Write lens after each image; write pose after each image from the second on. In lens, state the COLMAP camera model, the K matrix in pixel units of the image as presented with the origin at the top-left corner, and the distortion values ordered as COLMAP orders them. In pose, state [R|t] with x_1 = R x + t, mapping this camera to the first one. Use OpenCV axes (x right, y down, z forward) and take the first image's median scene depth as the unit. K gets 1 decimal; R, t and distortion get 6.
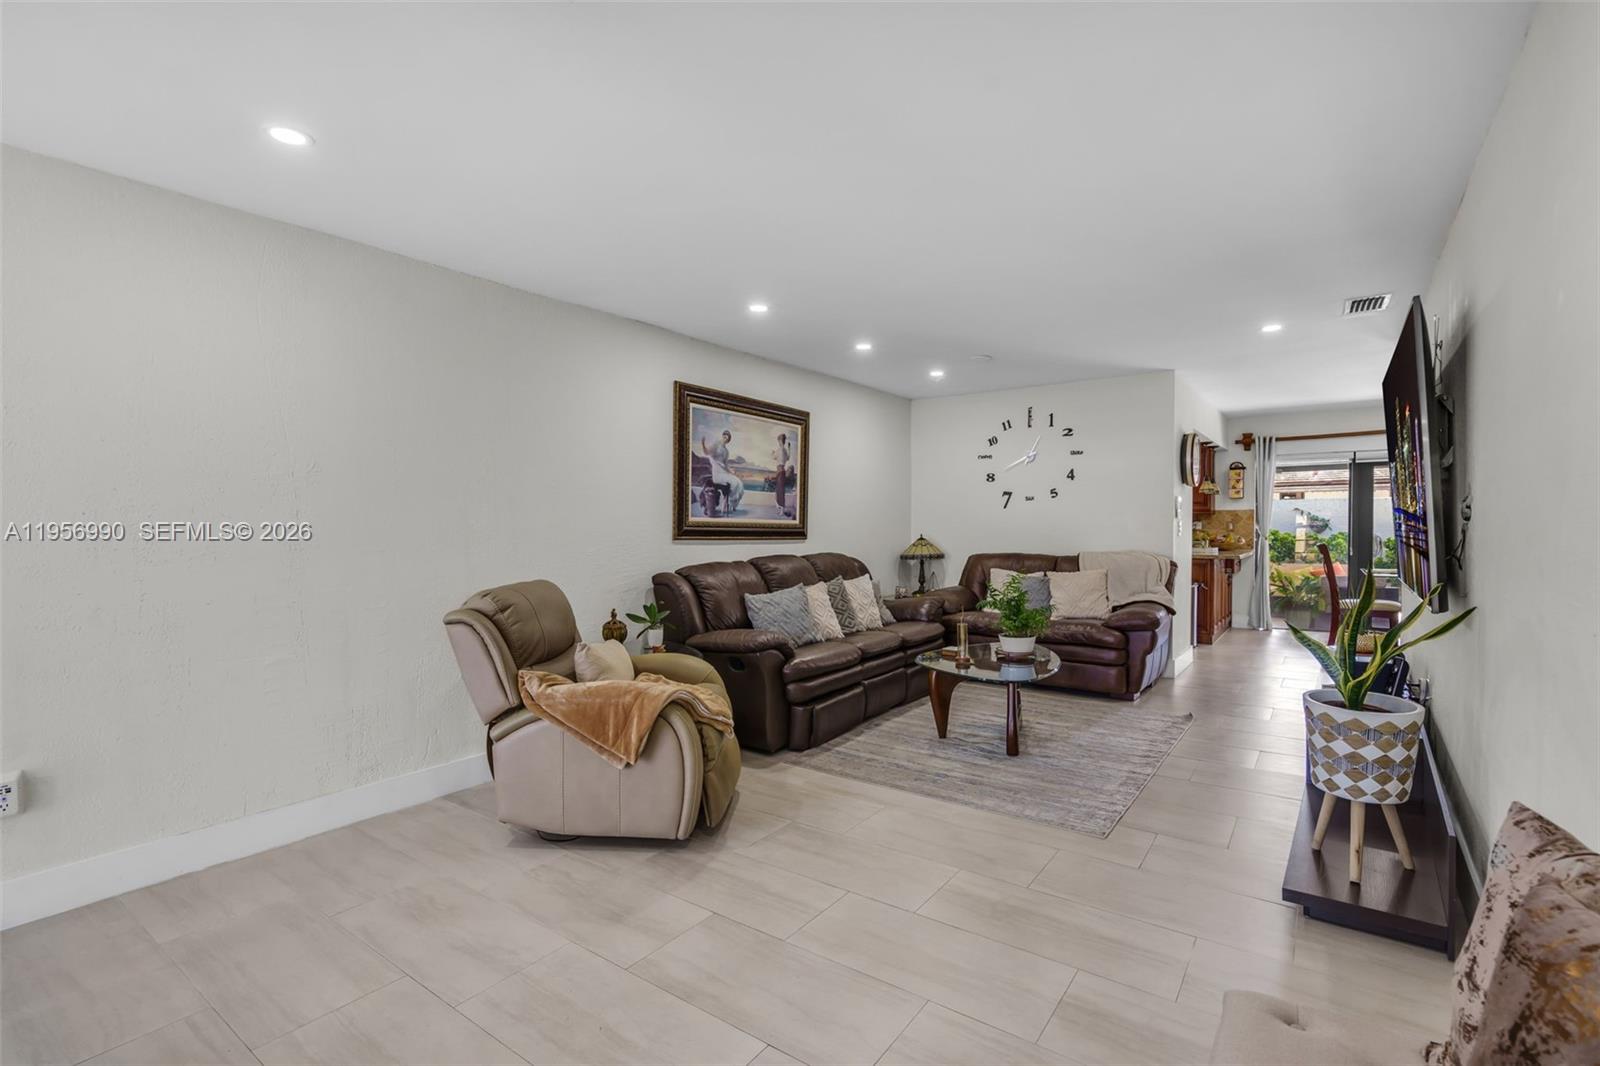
lens RADIAL K [[736.3, 0, 802.0], [0, 736.3, 527.5], [0, 0, 1]] dist [0.003993, 0.000910]
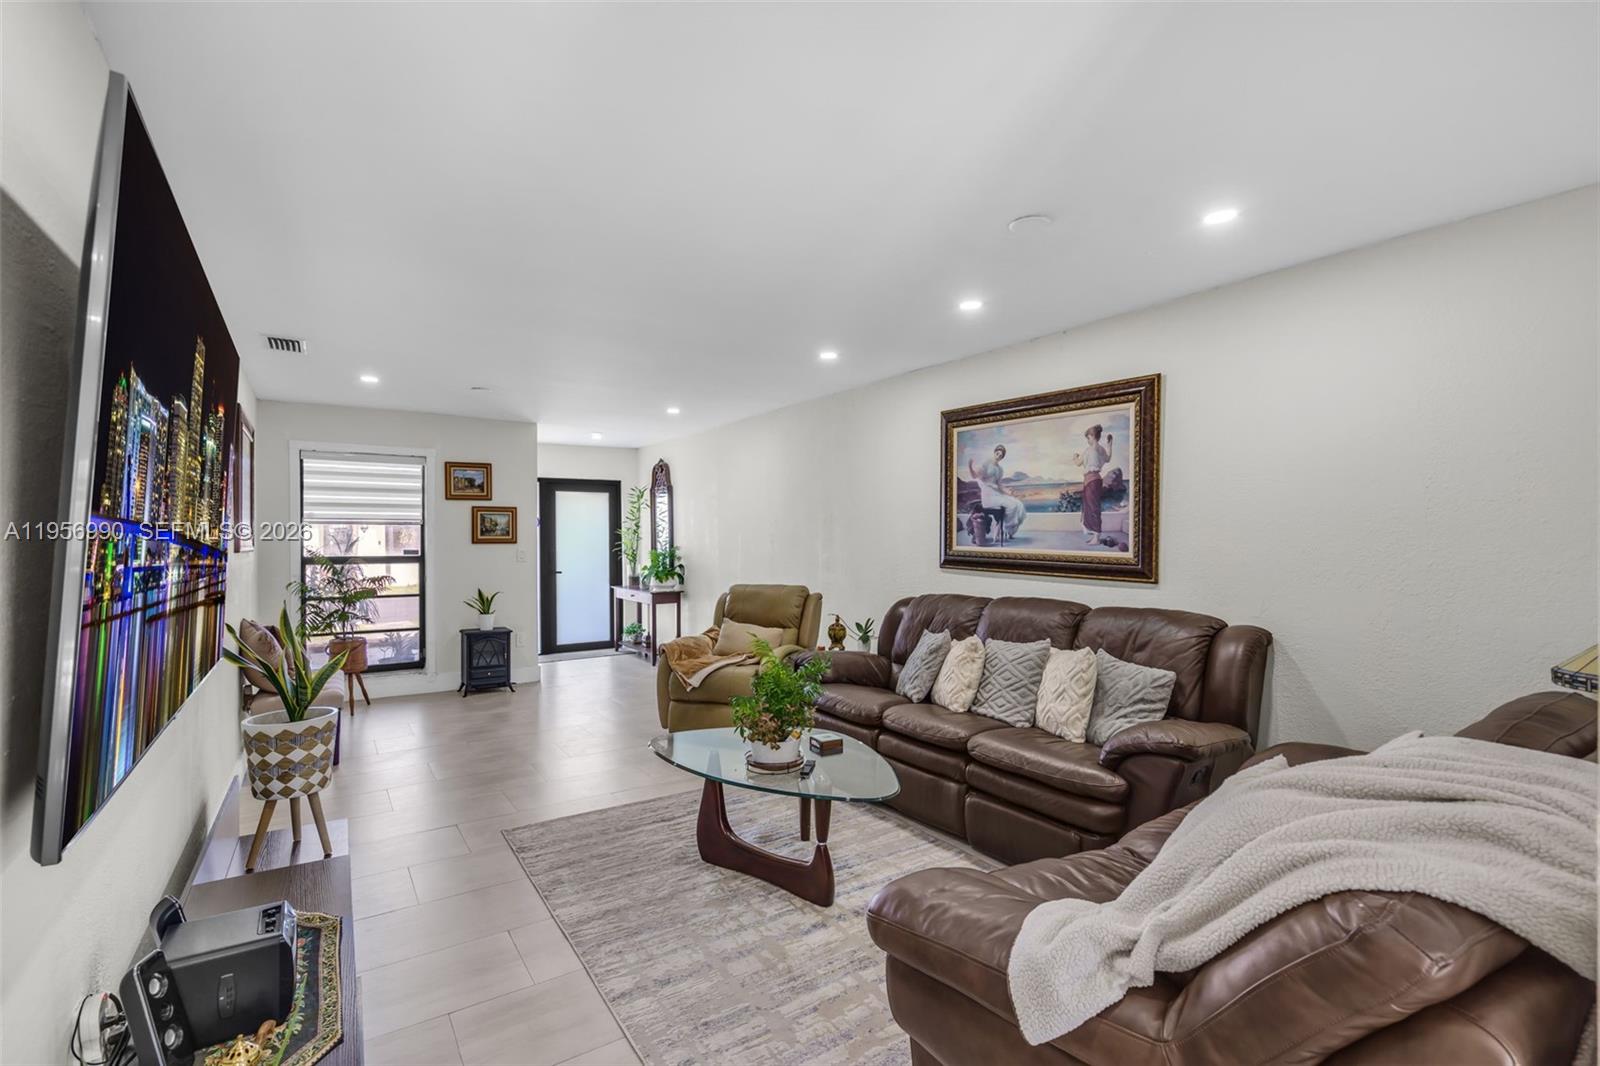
lens RADIAL K [[736.3, 0, 804.9], [0, 736.3, 535.2], [0, 0, 1]] dist [0.003993, 0.000910]
pose [[-0.344841, 0.004643, -0.938650, 0.781671], [-0.001983, 0.999982, 0.005675, -0.031419], [0.938659, 0.003819, -0.344826, 1.082983]]
